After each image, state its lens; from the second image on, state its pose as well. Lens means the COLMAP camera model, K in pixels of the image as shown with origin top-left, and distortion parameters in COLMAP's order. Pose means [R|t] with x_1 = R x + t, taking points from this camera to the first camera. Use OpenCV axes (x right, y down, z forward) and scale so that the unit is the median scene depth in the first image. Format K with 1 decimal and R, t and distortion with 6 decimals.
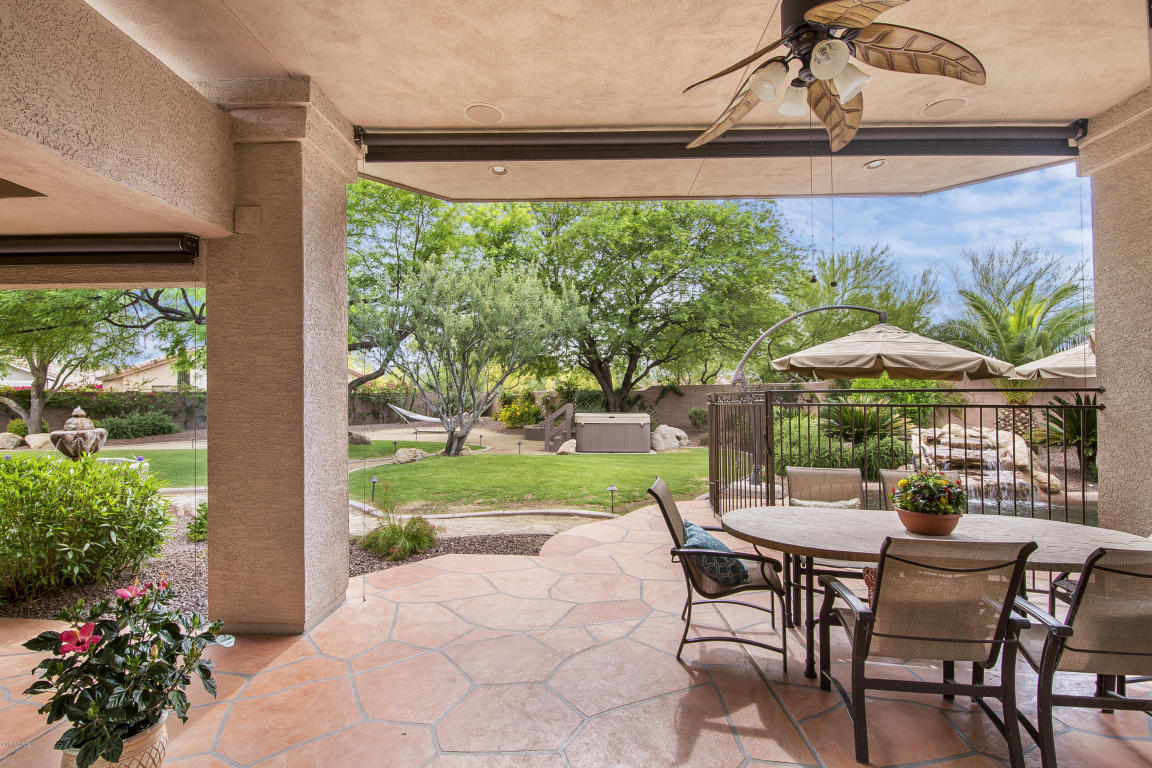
lens RADIAL K [[563.7, 0, 576.0], [0, 563.7, 384.0], [0, 0, 1]] dist [0.048991, -0.036988]
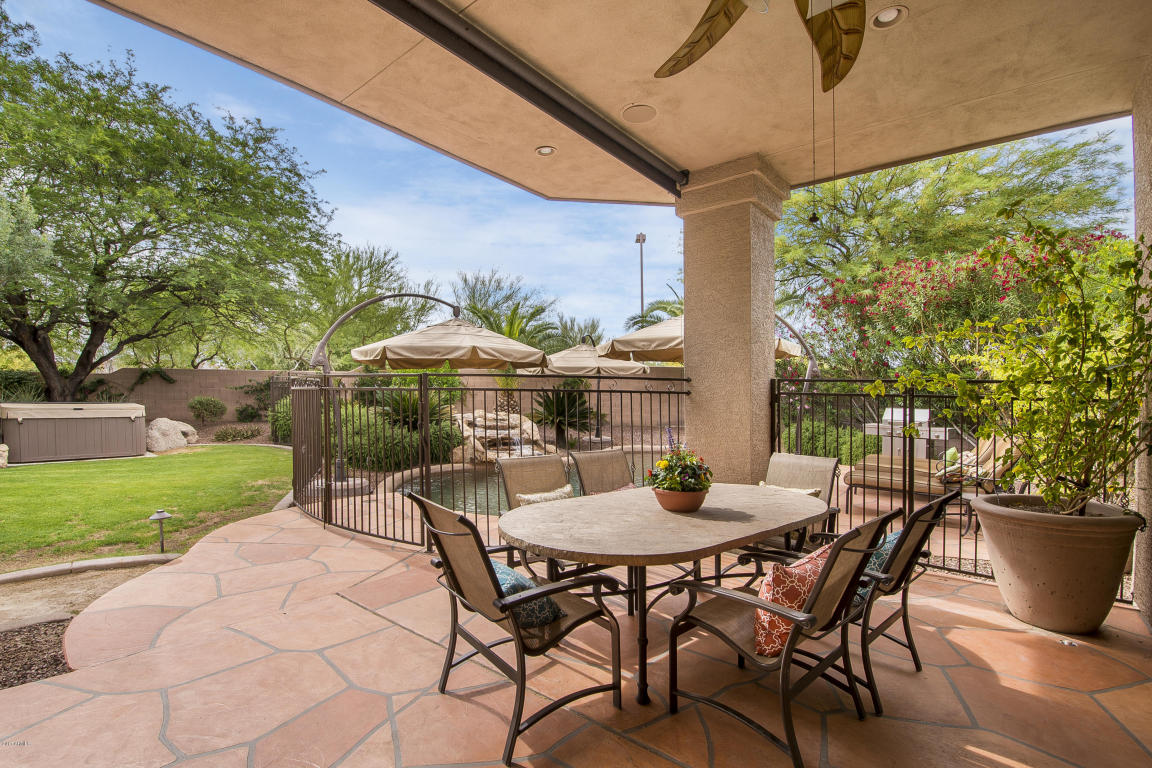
lens RADIAL K [[515.3, 0, 582.2], [0, 515.3, 400.7], [0, 0, 1]] dist [0.003399, -0.008270]
pose [[0.615495, -0.002611, 0.788137, -0.070024], [-0.034242, 0.998962, 0.030051, 0.011417], [-0.787397, -0.045484, 0.614766, 0.170188]]
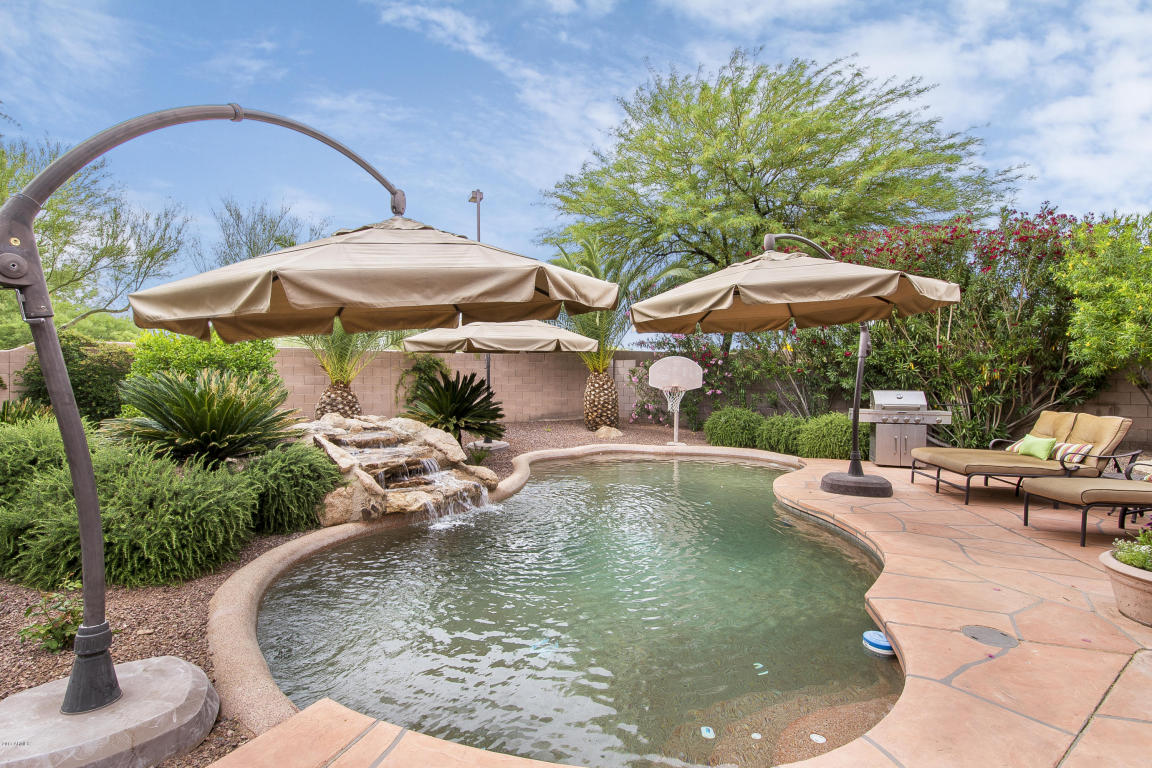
lens RADIAL K [[495.9, 0, 576.0], [0, 495.9, 384.0], [0, 0, 1]] dist [0.001833, -0.020558]
pose [[0.187568, -0.002828, 0.982248, 0.128224], [-0.018430, 0.999810, 0.006398, 0.026974], [-0.982079, -0.019302, 0.187480, 0.620359]]
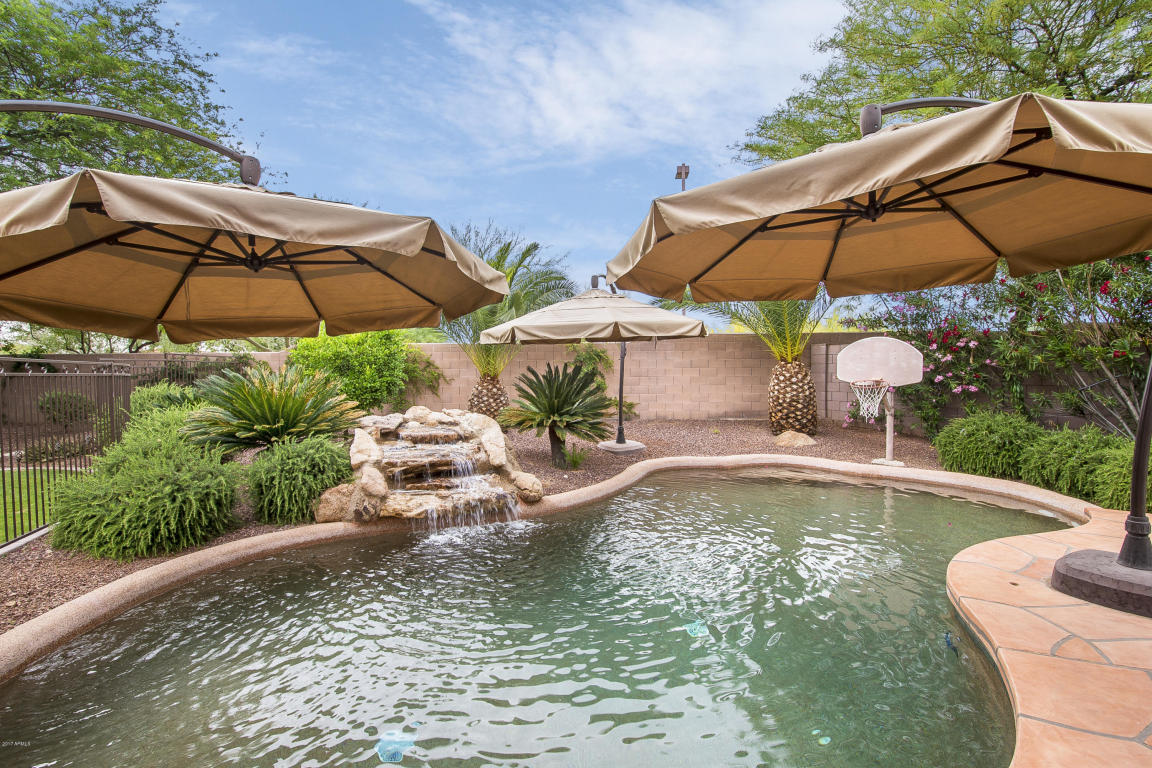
lens RADIAL K [[495.9, 0, 576.0], [0, 495.9, 384.0], [0, 0, 1]] dist [0.001833, -0.020558]
pose [[0.670857, -0.017929, 0.741370, 0.344918], [-0.010861, 0.999363, 0.033995, 0.020244], [-0.741508, -0.030858, 0.670235, 0.459129]]
